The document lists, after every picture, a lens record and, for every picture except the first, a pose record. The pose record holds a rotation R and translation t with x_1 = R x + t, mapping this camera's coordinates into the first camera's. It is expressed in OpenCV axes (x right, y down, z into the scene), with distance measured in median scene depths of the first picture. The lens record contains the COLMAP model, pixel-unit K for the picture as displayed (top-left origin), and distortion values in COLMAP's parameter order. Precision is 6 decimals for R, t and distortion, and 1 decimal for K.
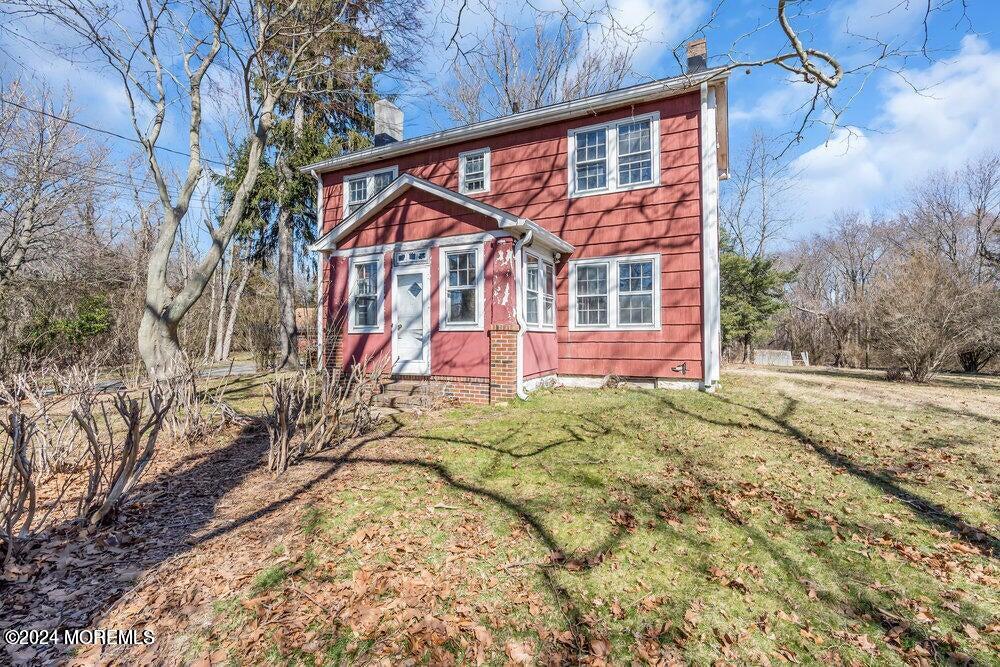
lens RADIAL K [[453.5, 0, 500.0], [0, 453.5, 333.5], [0, 0, 1]] dist [-0.000909, 0.000068]
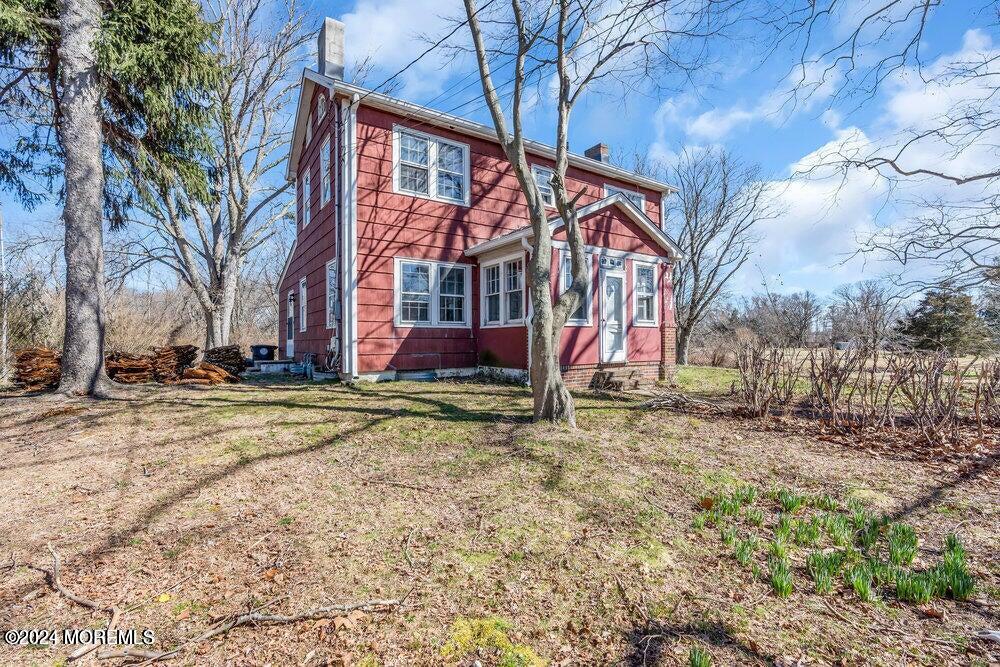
lens RADIAL K [[453.5, 0, 500.0], [0, 453.5, 333.5], [0, 0, 1]] dist [-0.000909, 0.000068]
pose [[0.489514, 0.013061, 0.871898, -1.339845], [-0.006429, 0.999915, -0.011370, 0.029620], [-0.871972, -0.000040, 0.489556, 0.667860]]
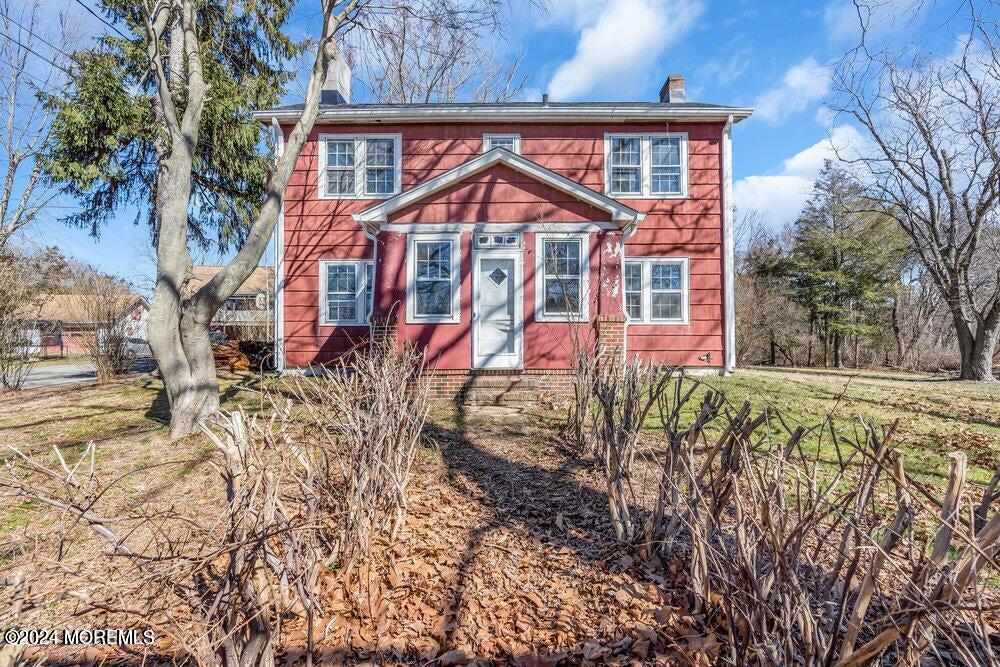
lens RADIAL K [[453.5, 0, 500.0], [0, 453.5, 333.5], [0, 0, 1]] dist [-0.000909, 0.000068]
pose [[0.906191, 0.006017, 0.422825, -0.565574], [-0.006902, 0.999976, 0.000561, 0.017915], [-0.422812, -0.003427, 0.906211, 0.167052]]
